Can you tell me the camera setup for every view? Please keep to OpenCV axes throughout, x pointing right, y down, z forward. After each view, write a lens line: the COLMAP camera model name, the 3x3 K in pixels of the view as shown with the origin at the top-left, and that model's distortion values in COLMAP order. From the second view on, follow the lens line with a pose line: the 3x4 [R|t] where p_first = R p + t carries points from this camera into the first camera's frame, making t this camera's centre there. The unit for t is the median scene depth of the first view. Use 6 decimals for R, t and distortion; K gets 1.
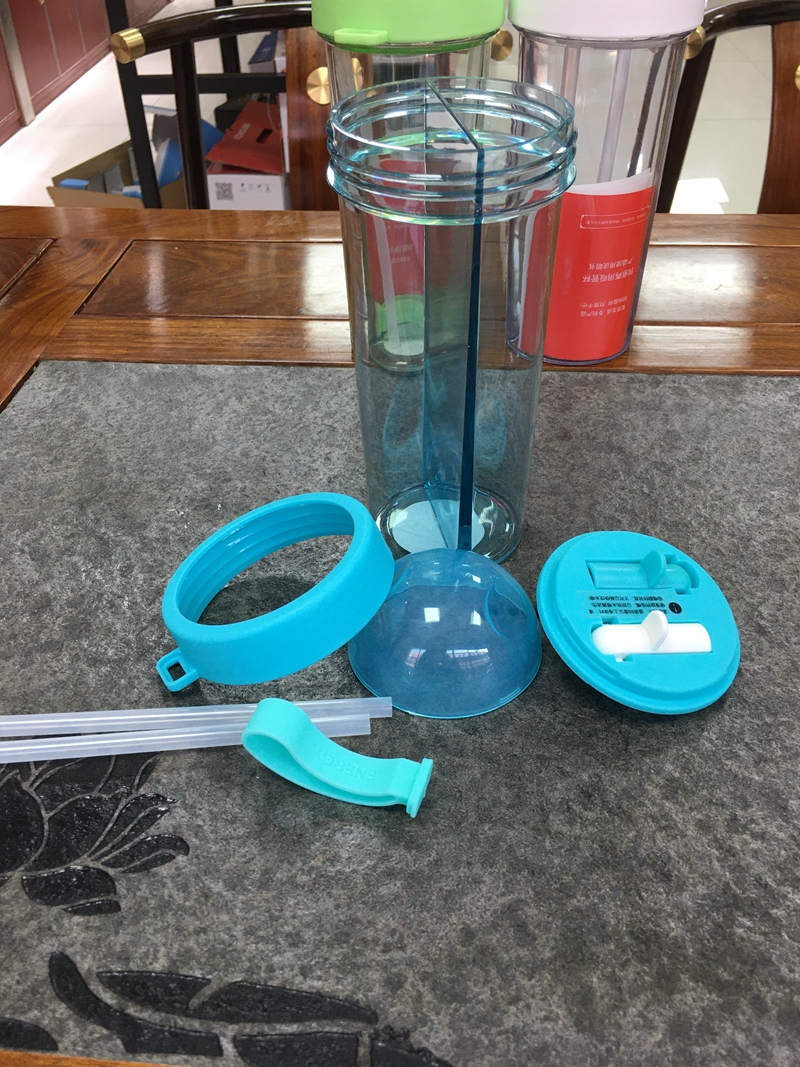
lens RADIAL K [[912.9, 0, 402.6], [0, 912.9, 532.5], [0, 0, 1]] dist [0.072286, -0.110814]
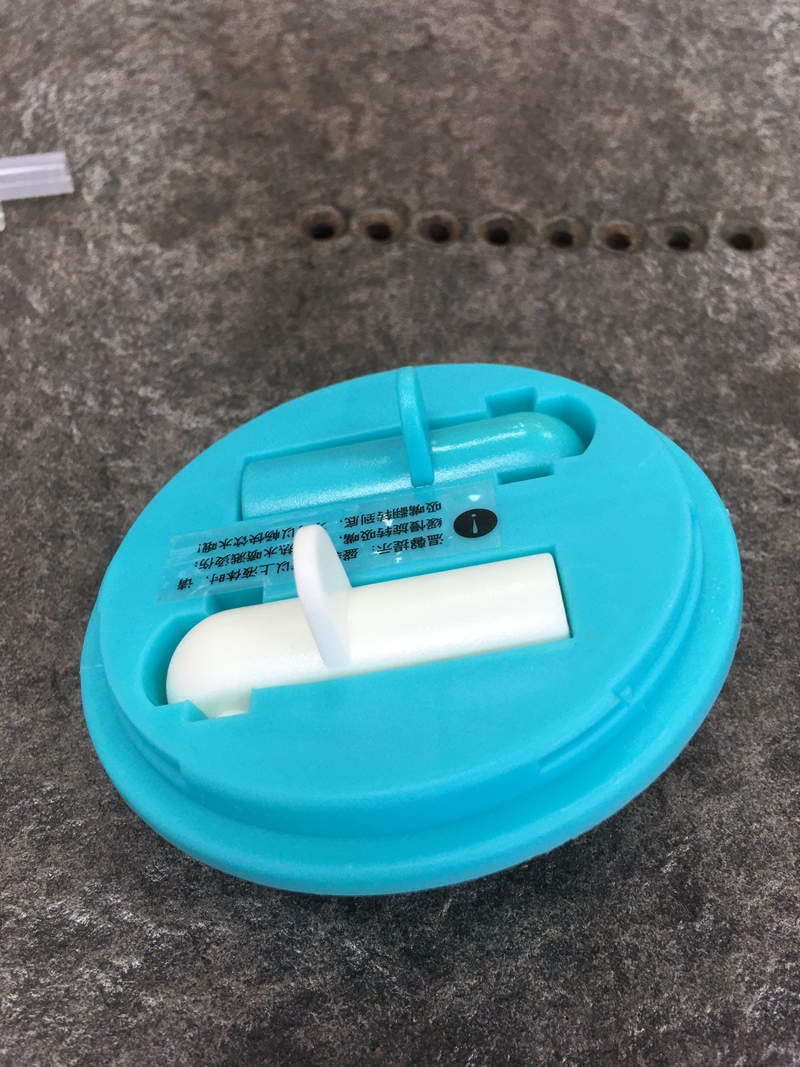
lens RADIAL K [[930.2, 0, 406.1], [0, 930.2, 536.9], [0, 0, 1]] dist [0.079644, -0.160904]
pose [[0.999330, -0.020716, 0.030161, 0.097331], [0.008146, 0.929565, 0.368567, 0.048585], [-0.035672, -0.368075, 0.929112, 0.427842]]
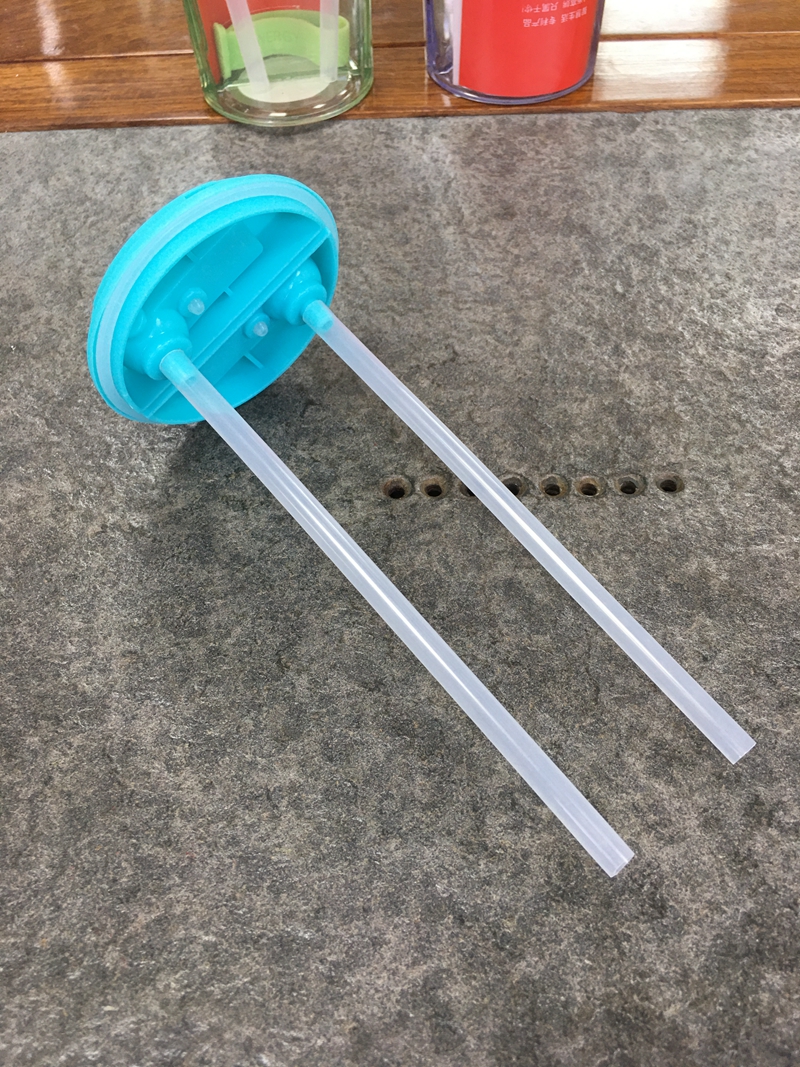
lens RADIAL K [[919.7, 0, 402.3], [0, 919.7, 534.3], [0, 0, 1]] dist [0.081434, -0.149205]
pose [[0.997246, -0.067974, 0.029678, 0.061119], [0.059092, 0.969962, 0.235971, -0.039456], [-0.044827, -0.233568, 0.971307, 0.256614]]
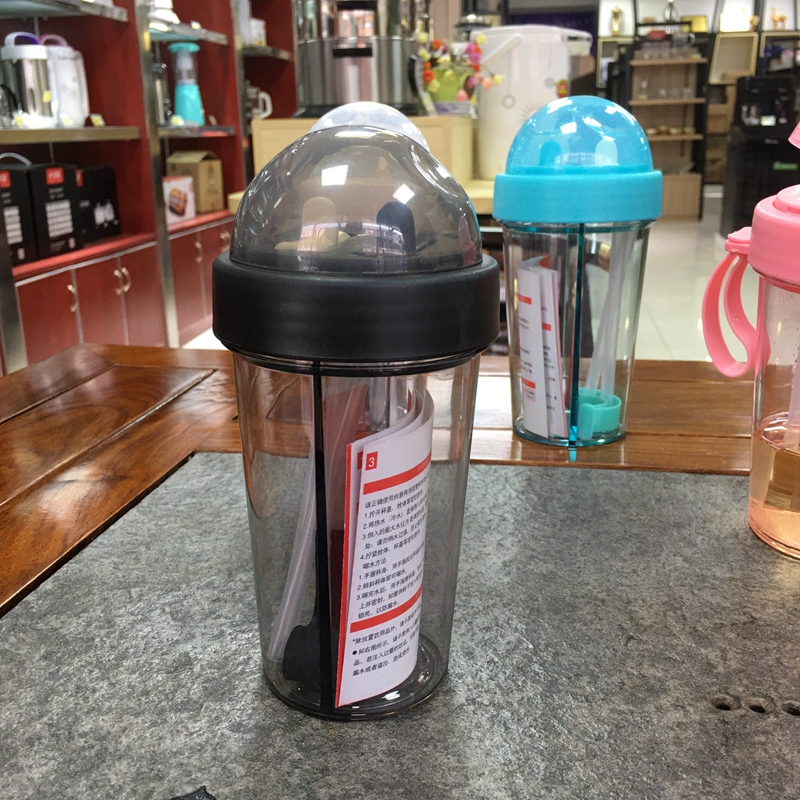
lens RADIAL K [[918.0, 0, 404.6], [0, 918.0, 399.9], [0, 0, 1]] dist [0.093735, -0.171347]
pose [[0.994683, 0.027486, -0.099250, -0.091319], [-0.063607, 0.921907, -0.382153, 0.140297], [0.080995, 0.386434, 0.918754, 0.117776]]
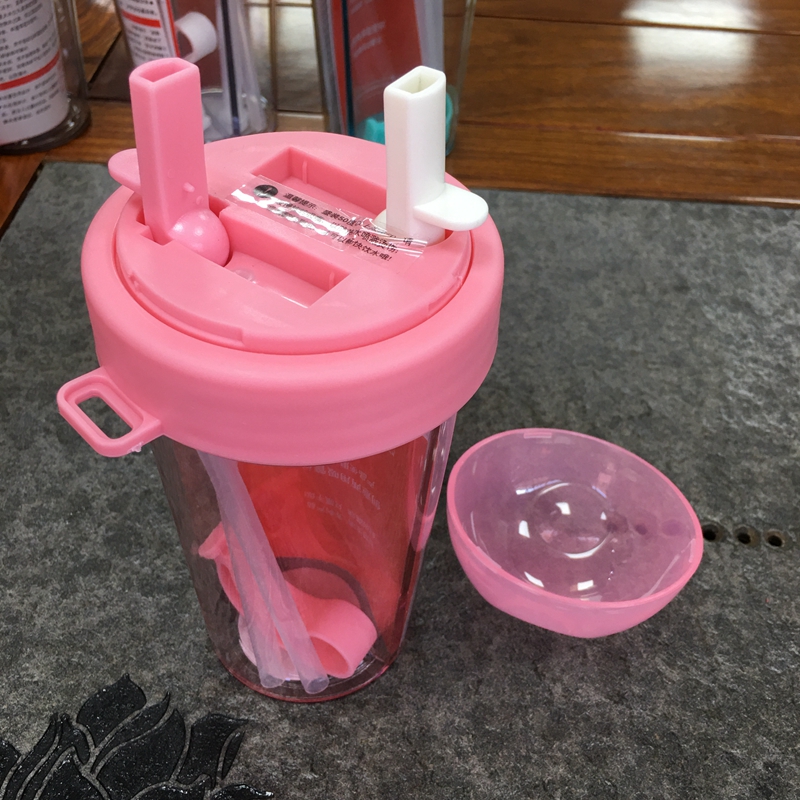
lens RADIAL K [[923.7, 0, 403.3], [0, 923.7, 398.8], [0, 0, 1]] dist [0.072411, -0.142586]
pose [[0.998833, 0.025567, 0.040978, -0.116066], [-0.031045, 0.989783, 0.139162, -0.118824], [-0.037001, -0.140272, 0.989421, 0.151189]]
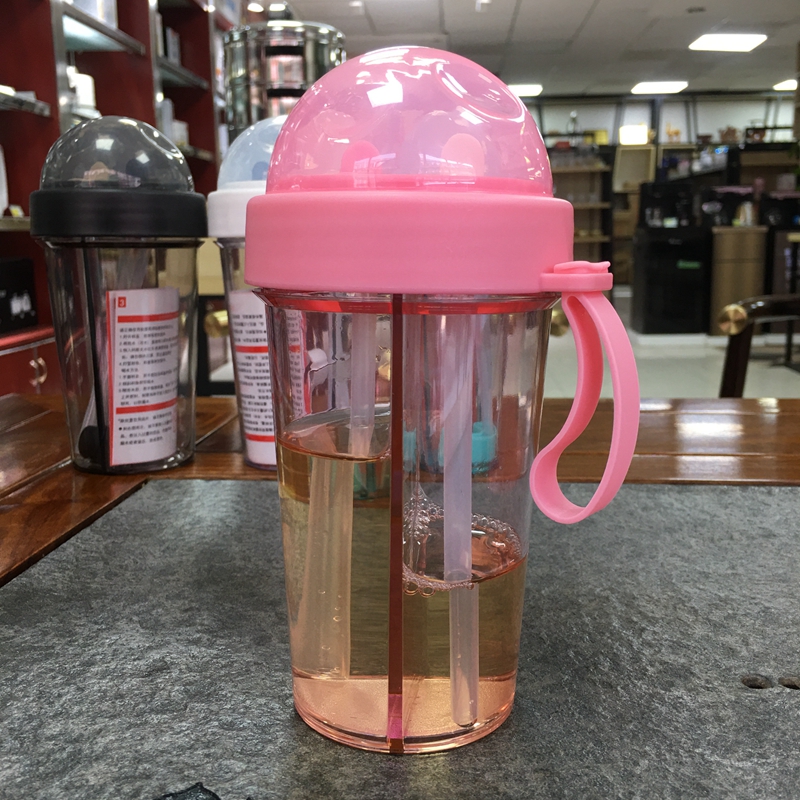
lens RADIAL K [[919.8, 0, 402.6], [0, 919.8, 397.2], [0, 0, 1]] dist [0.088573, -0.160157]
pose [[0.999839, 0.005677, -0.017006, -0.150187], [-0.013210, 0.874588, -0.484686, 0.208955], [0.012122, 0.484833, 0.874523, 0.195842]]
